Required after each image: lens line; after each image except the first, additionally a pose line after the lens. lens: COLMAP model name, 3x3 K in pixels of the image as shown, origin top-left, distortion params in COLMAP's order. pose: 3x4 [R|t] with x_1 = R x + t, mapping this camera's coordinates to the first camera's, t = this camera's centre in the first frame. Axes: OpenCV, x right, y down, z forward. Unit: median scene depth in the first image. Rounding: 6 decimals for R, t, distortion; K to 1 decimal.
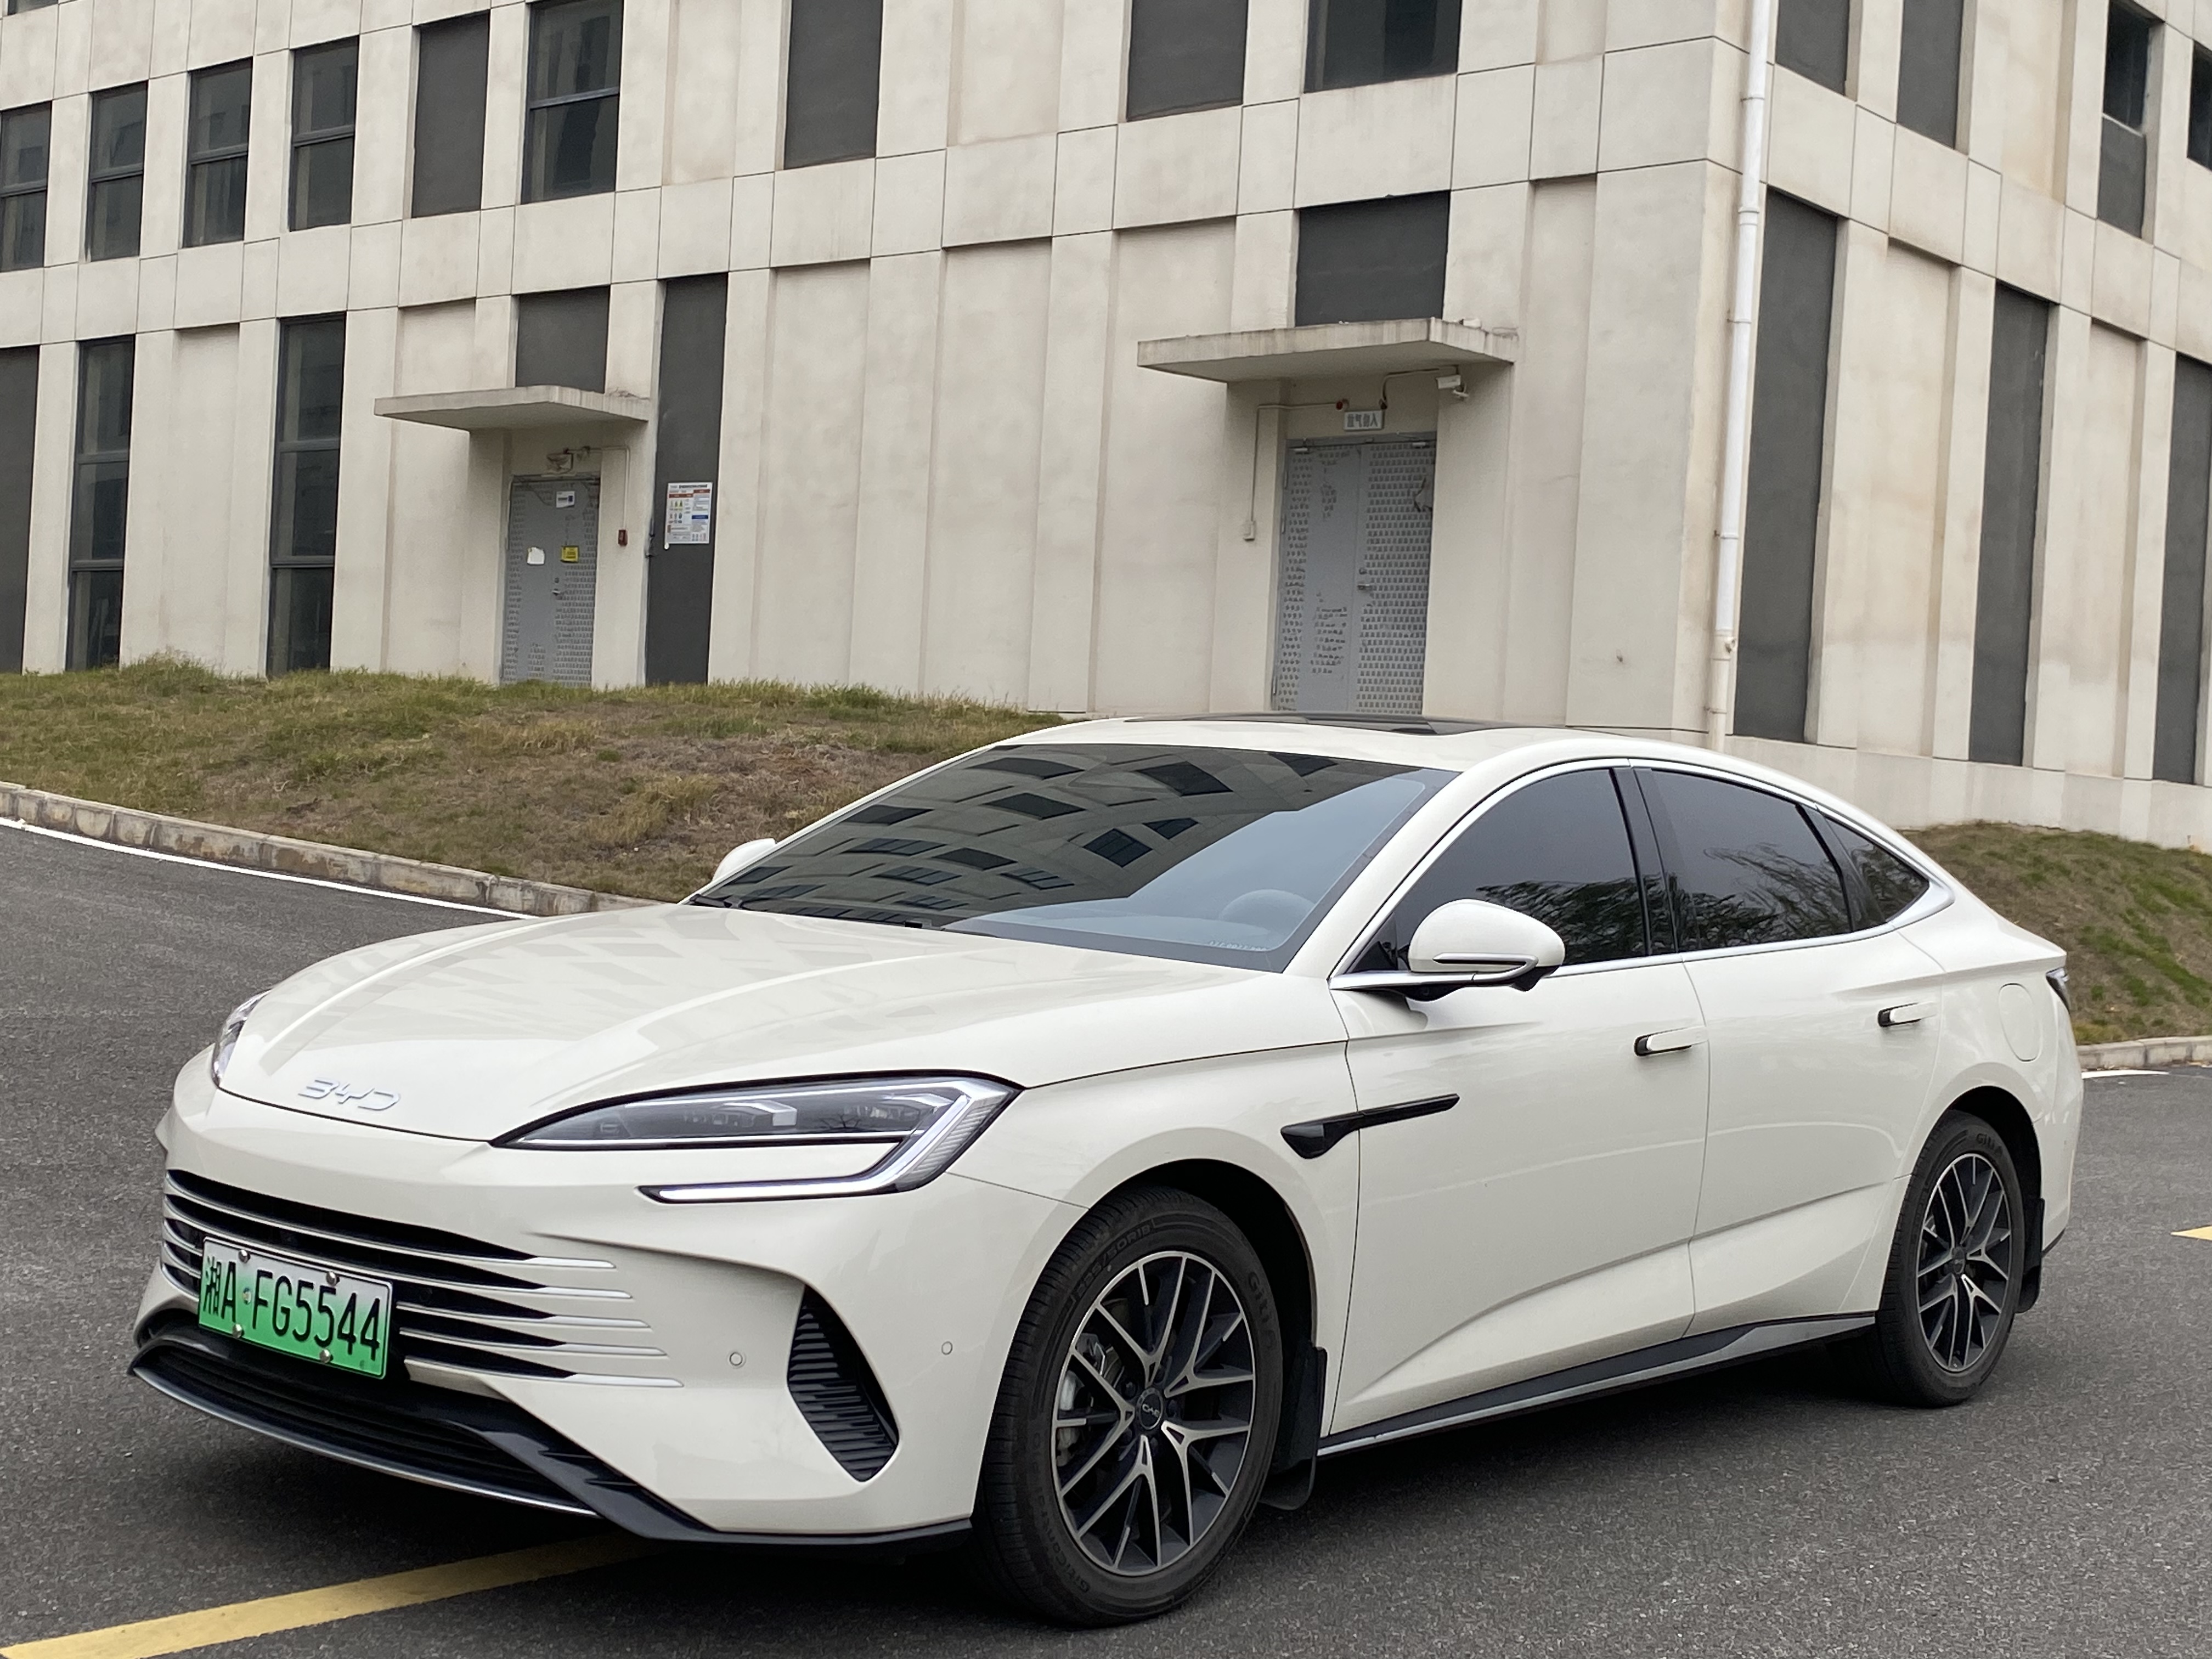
lens RADIAL K [[3011.1, 0, 1103.5], [0, 3011.1, 836.0], [0, 0, 1]] dist [-0.032670, 0.000000]
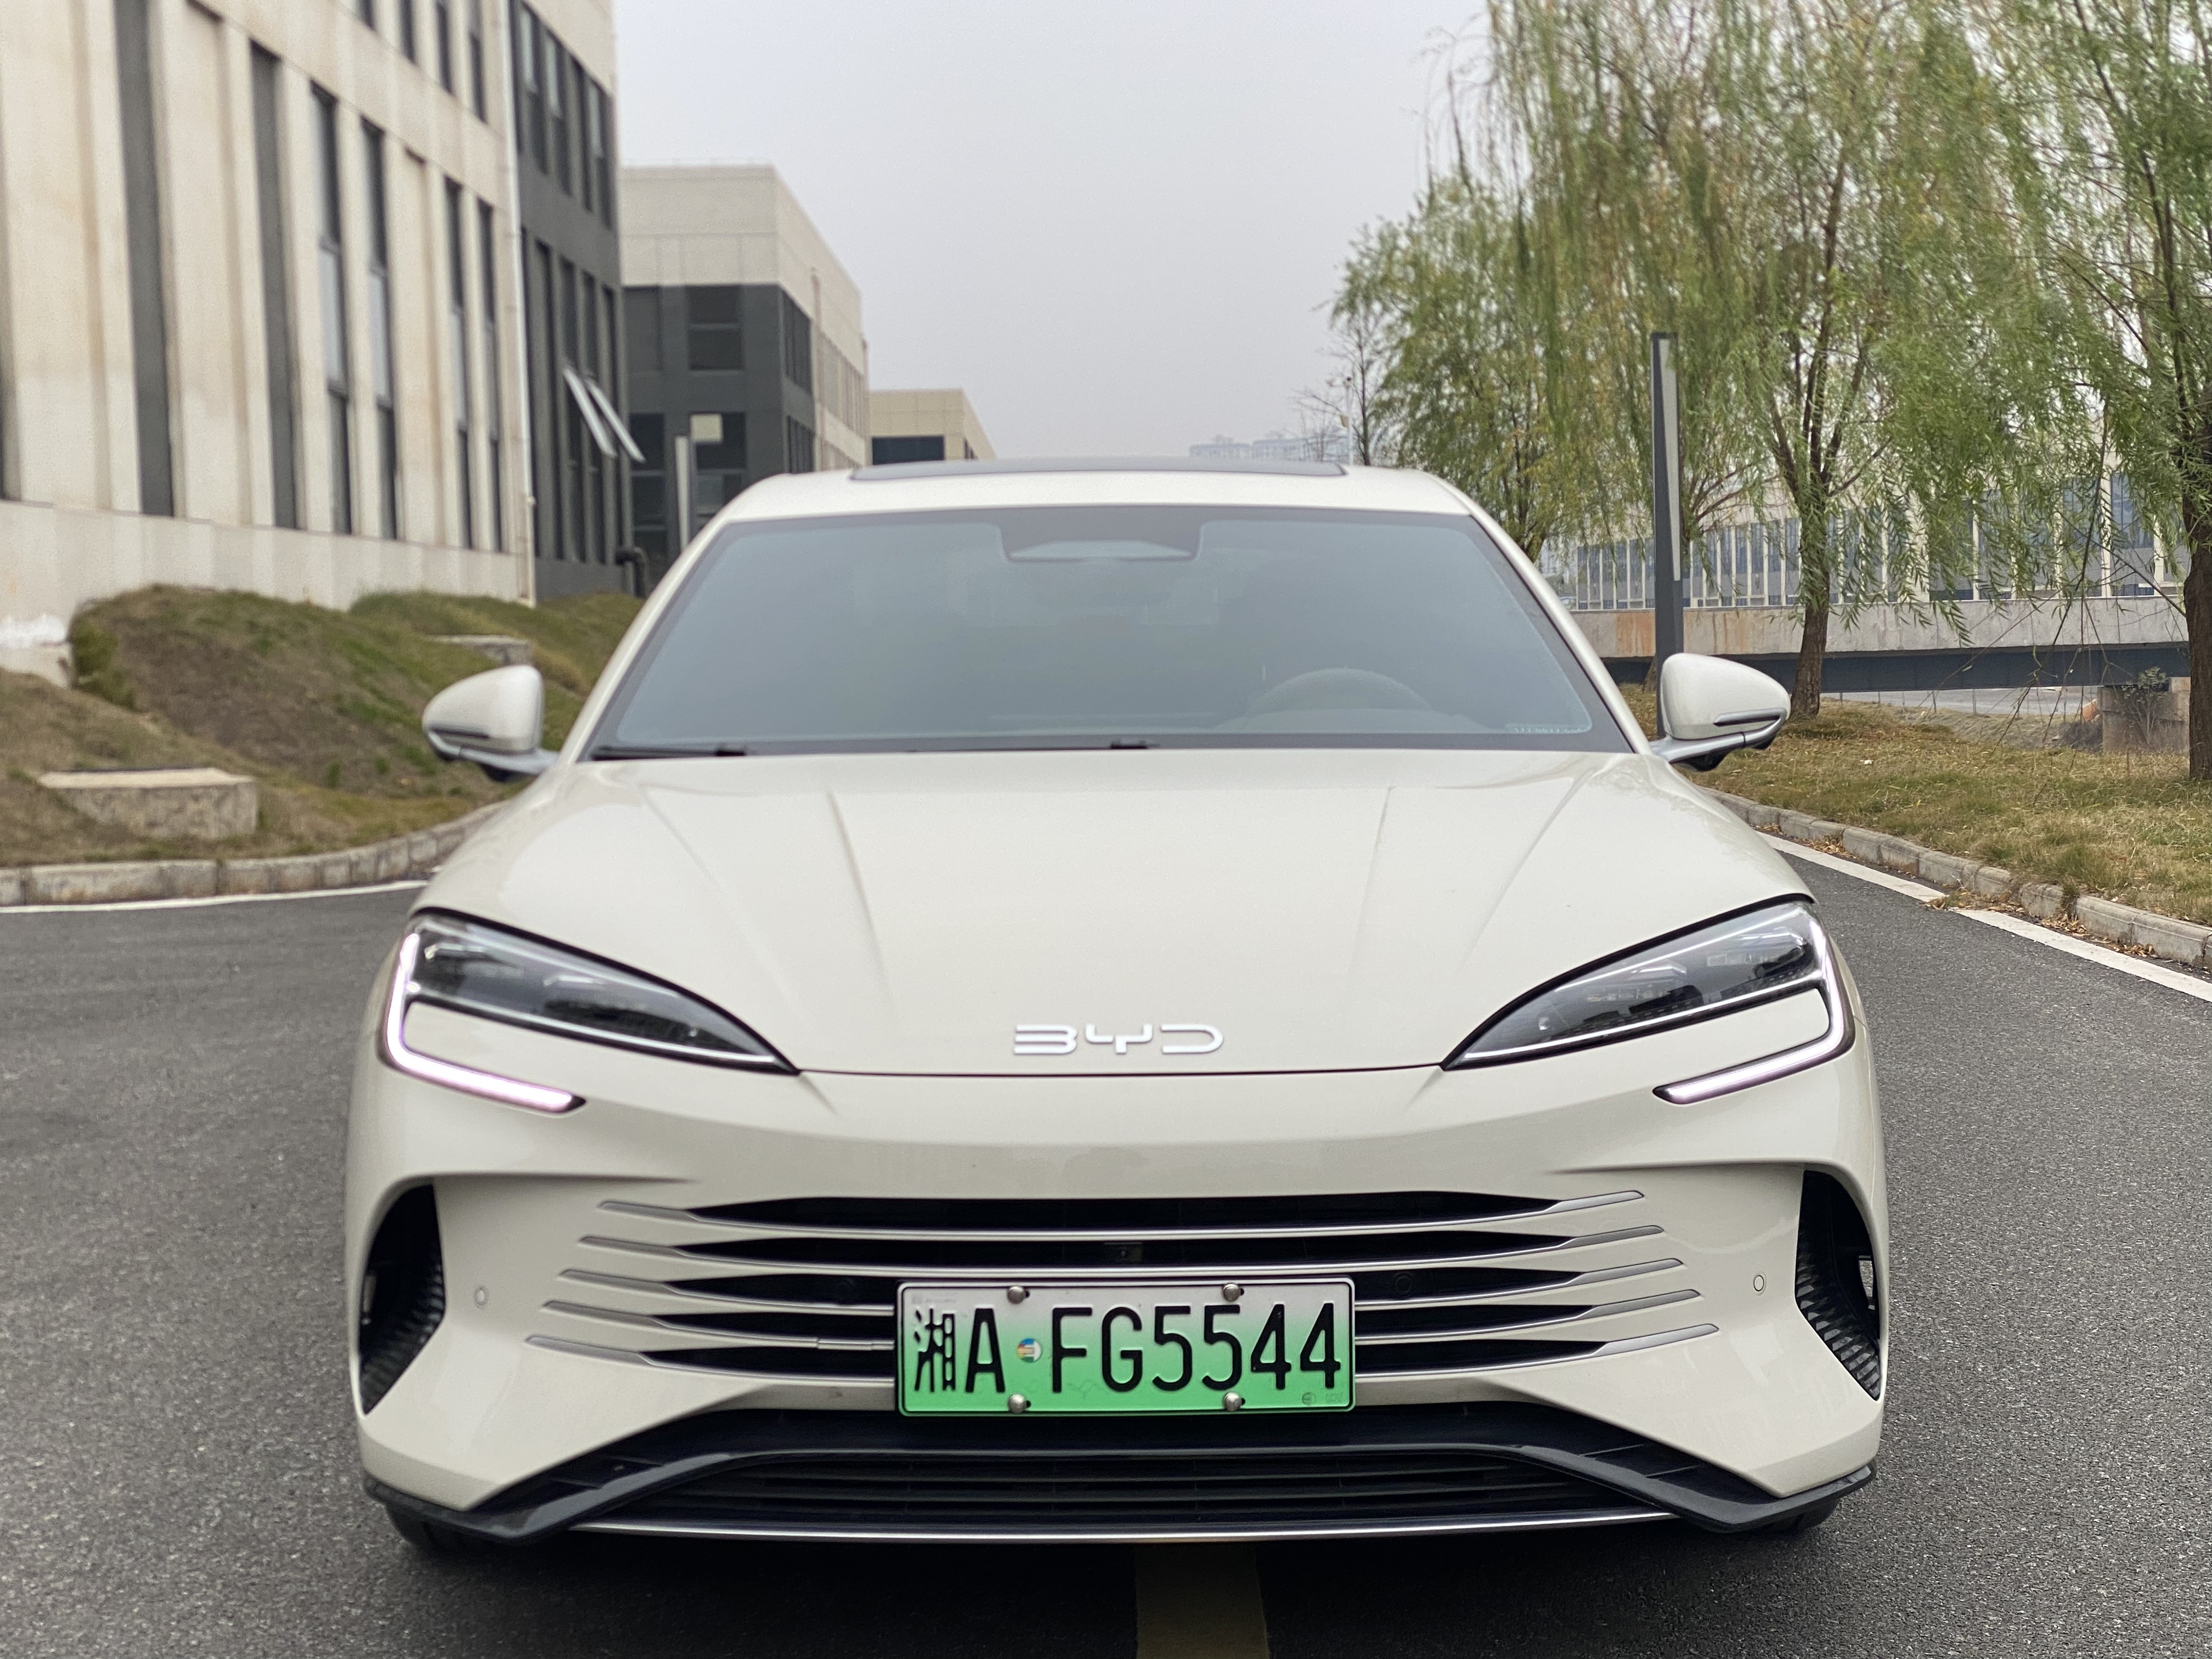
lens RADIAL K [[3412.3, 0, 1101.9], [0, 3412.3, 840.1], [0, 0, 1]] dist [0.129512, 0.000000]
pose [[0.764709, -0.114153, 0.634184, -0.776228], [0.069857, 0.993069, 0.094518, -0.037767], [-0.640578, -0.027976, 0.767383, 0.395671]]
